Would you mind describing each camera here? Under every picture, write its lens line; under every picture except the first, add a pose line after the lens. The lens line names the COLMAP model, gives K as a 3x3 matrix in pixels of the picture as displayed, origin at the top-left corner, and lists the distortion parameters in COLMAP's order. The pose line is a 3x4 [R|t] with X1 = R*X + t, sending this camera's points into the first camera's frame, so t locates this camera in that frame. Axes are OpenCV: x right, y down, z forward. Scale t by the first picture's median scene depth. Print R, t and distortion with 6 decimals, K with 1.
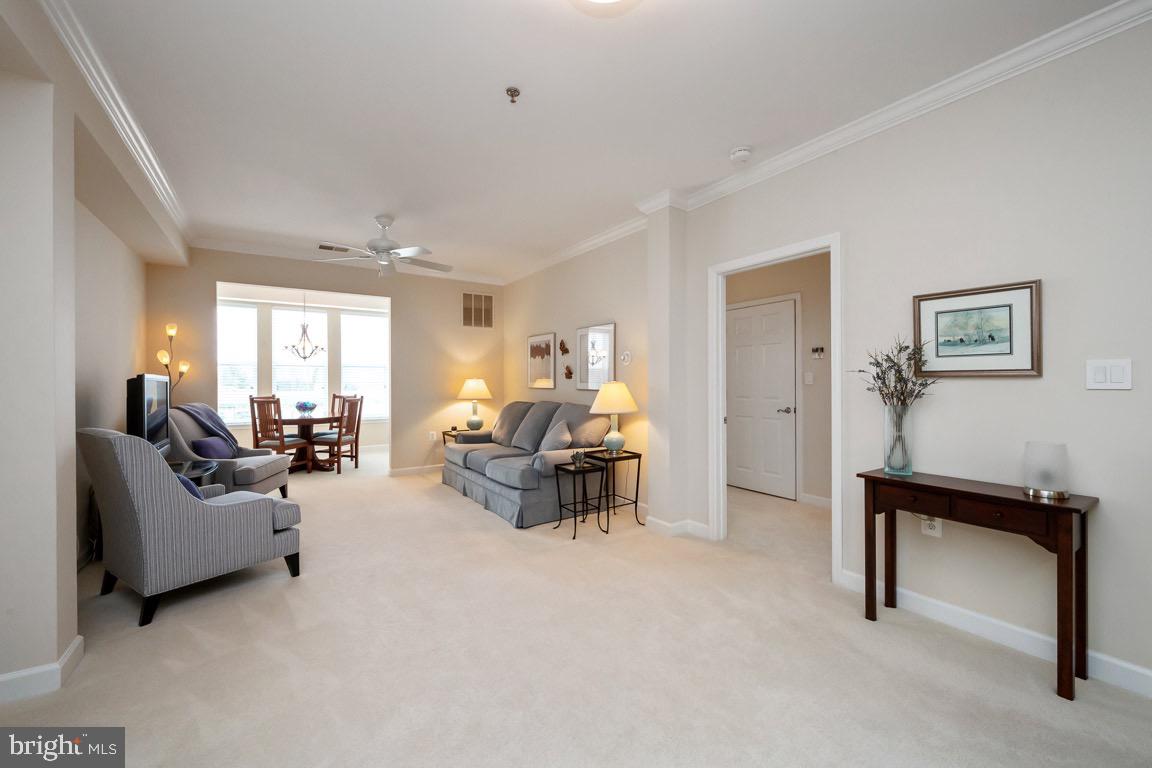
lens RADIAL K [[463.7, 0, 568.0], [0, 463.7, 381.2], [0, 0, 1]] dist [0.000526, 0.000781]
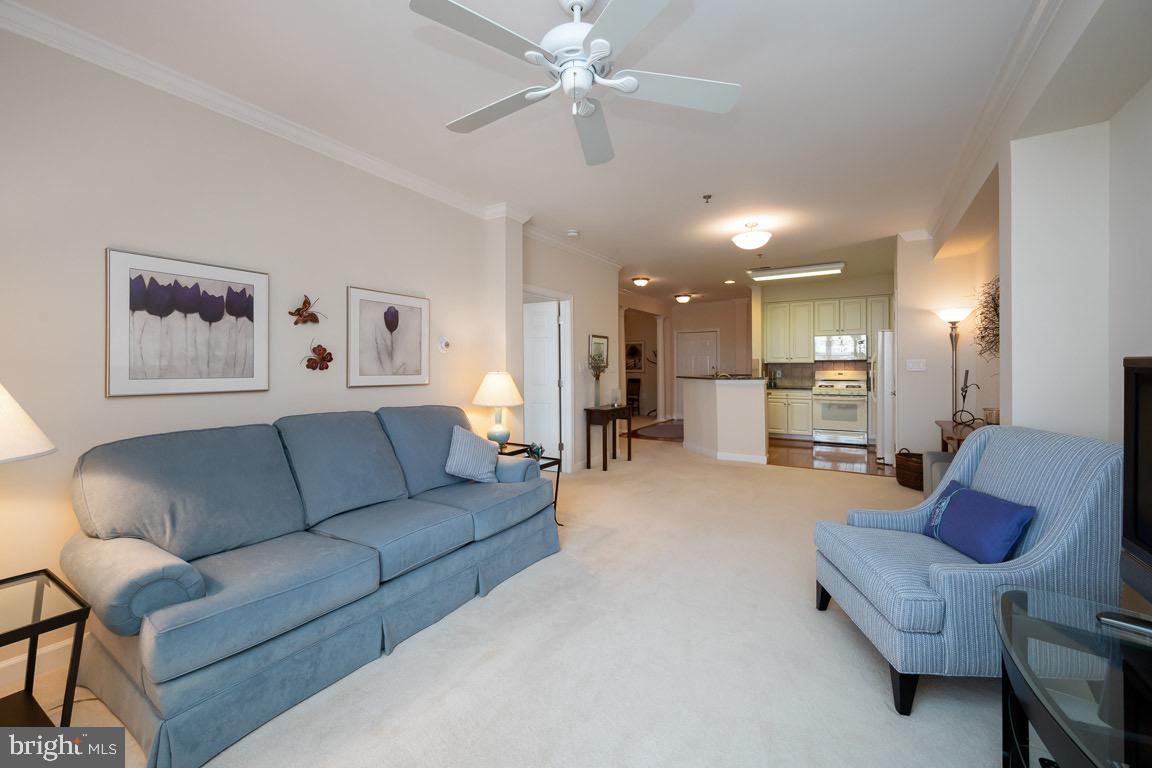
lens RADIAL K [[463.7, 0, 568.3], [0, 463.7, 368.6], [0, 0, 1]] dist [0.000526, 0.000781]
pose [[-0.424190, -0.000404, 0.905573, -0.596660], [0.005492, 0.999980, 0.003019, -0.006044], [-0.905557, 0.006254, -0.424179, 0.921327]]
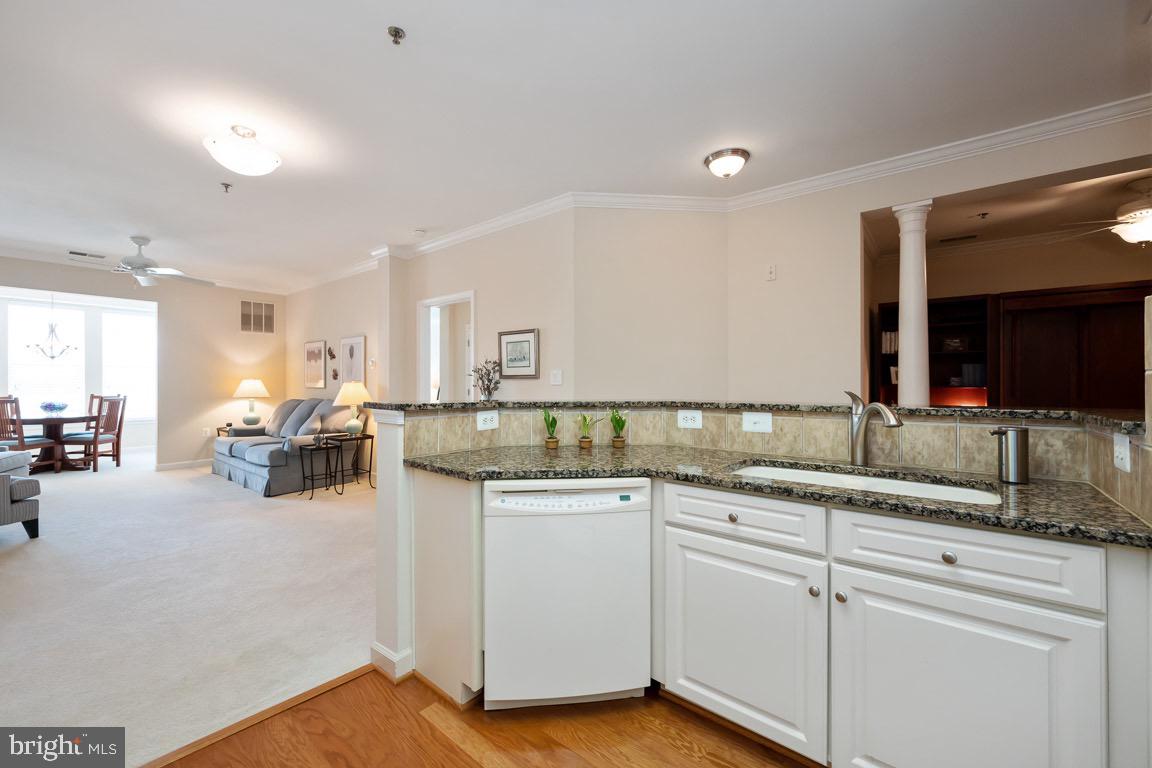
lens RADIAL K [[463.7, 0, 569.1], [0, 463.7, 382.2], [0, 0, 1]] dist [0.000526, 0.000781]
pose [[0.951384, 0.003647, 0.307984, 0.200163], [-0.002656, 0.999990, -0.003637, 0.004172], [-0.307994, 0.002642, 0.951384, -0.321140]]
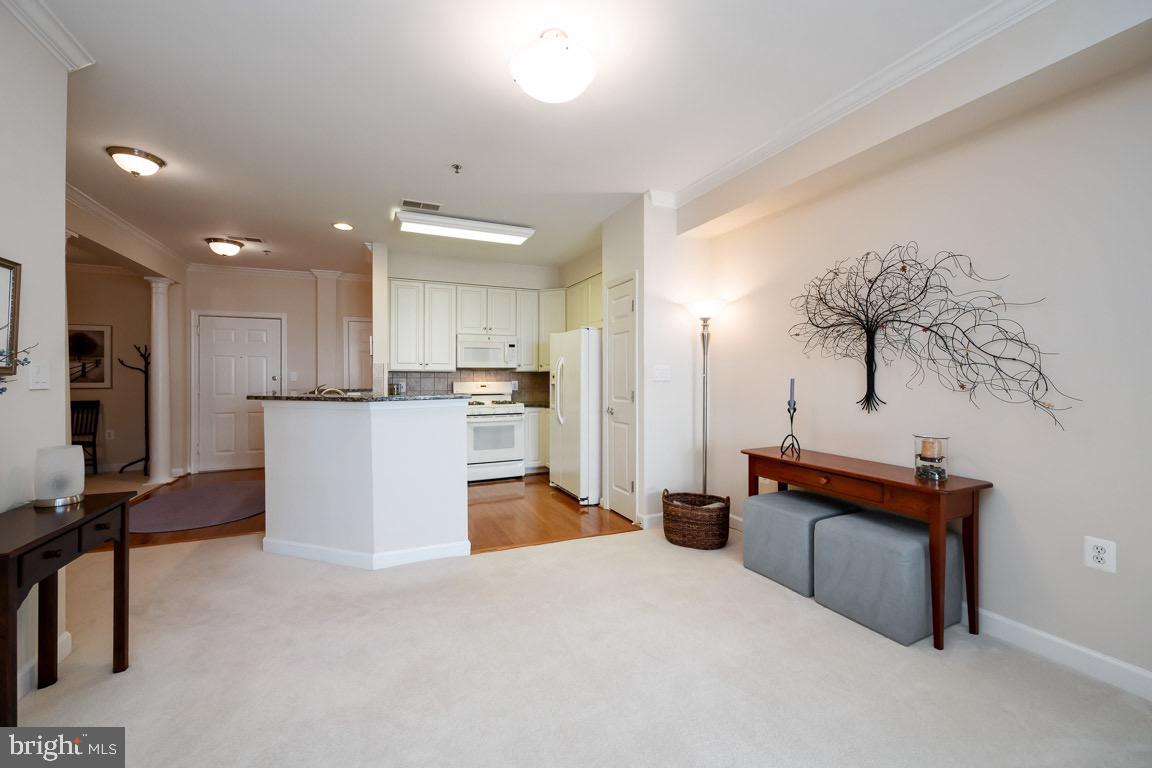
lens RADIAL K [[463.7, 0, 572.6], [0, 463.7, 377.9], [0, 0, 1]] dist [0.000526, 0.000781]
pose [[-0.988936, 0.004031, 0.148290, -0.046165], [0.004470, 0.999987, 0.002628, -0.001872], [-0.148277, 0.003262, -0.988940, 0.616775]]
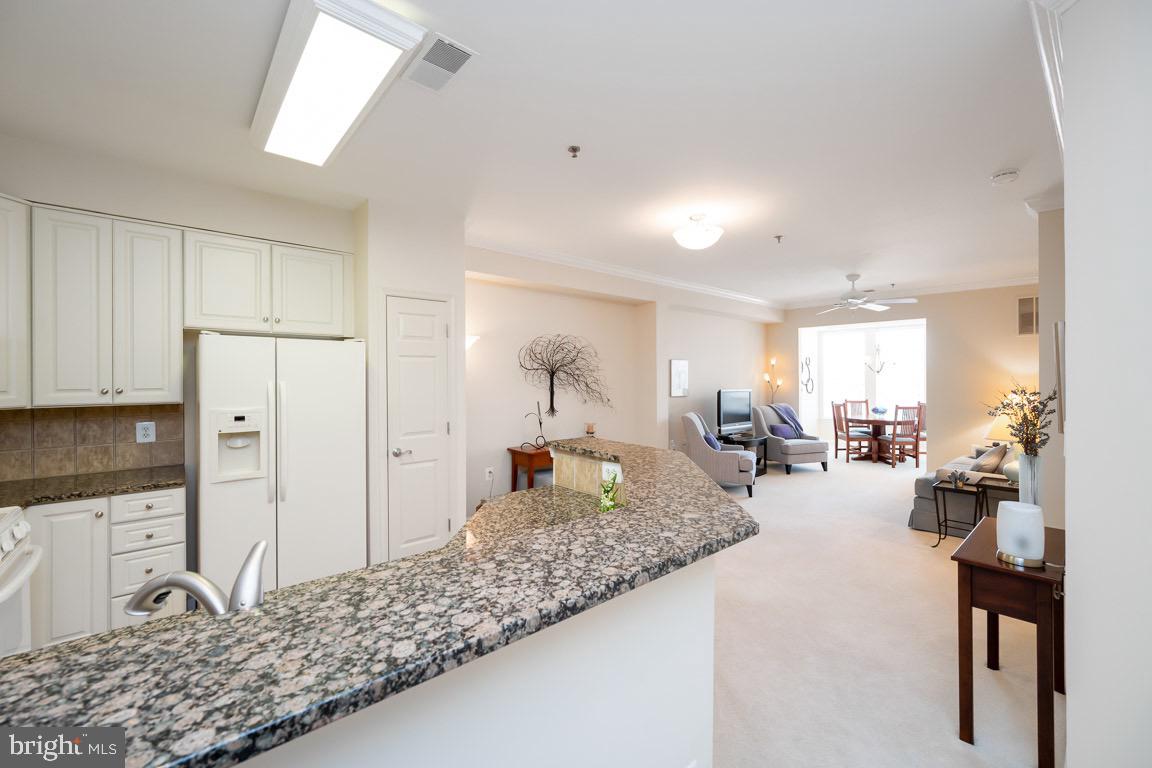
lens RADIAL K [[463.7, 0, 573.9], [0, 463.7, 377.4], [0, 0, 1]] dist [0.000526, 0.000781]
pose [[0.152490, 0.001810, -0.988303, 0.633721], [0.001231, 0.999997, 0.002022, -0.043939], [0.988304, -0.001525, 0.152487, -0.008643]]
